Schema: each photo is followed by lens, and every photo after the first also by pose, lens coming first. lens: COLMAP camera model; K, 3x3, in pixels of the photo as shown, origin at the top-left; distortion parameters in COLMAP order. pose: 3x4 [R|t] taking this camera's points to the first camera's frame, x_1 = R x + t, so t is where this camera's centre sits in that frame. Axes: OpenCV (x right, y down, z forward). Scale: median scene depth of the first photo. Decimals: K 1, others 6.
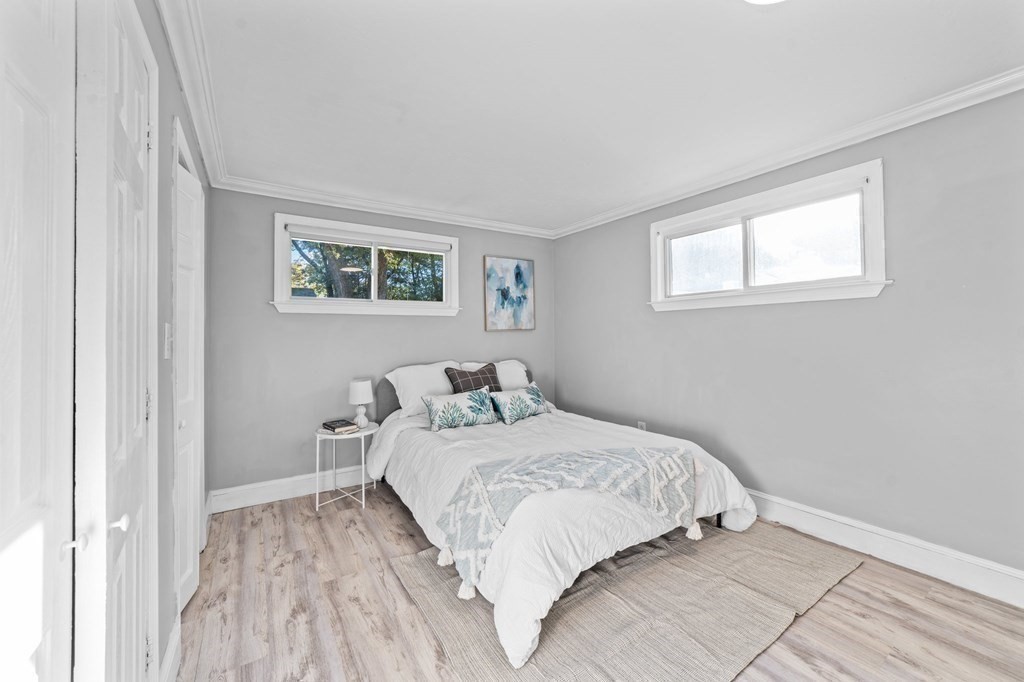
lens RADIAL K [[394.7, 0, 513.0], [0, 394.7, 326.4], [0, 0, 1]] dist [-0.027994, 0.009945]
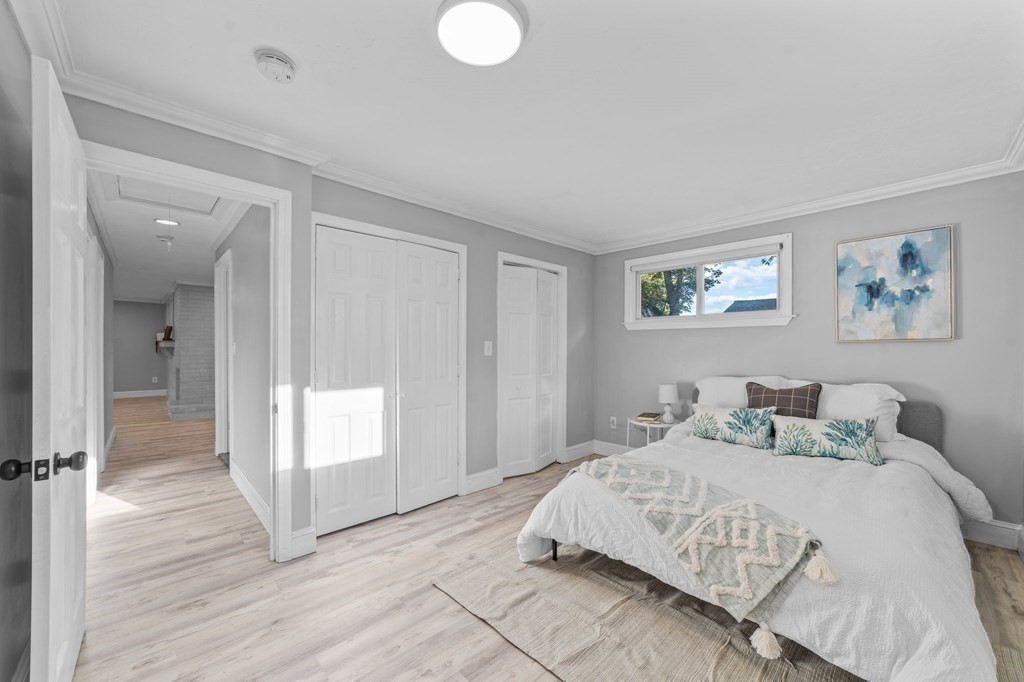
lens RADIAL K [[391.6, 0, 515.0], [0, 391.6, 340.9], [0, 0, 1]] dist [-0.025948, 0.009942]
pose [[0.192646, -0.005167, -0.981255, 0.722739], [0.016917, 0.999855, -0.001944, -0.000176], [0.981122, -0.016225, 0.192706, 0.322361]]
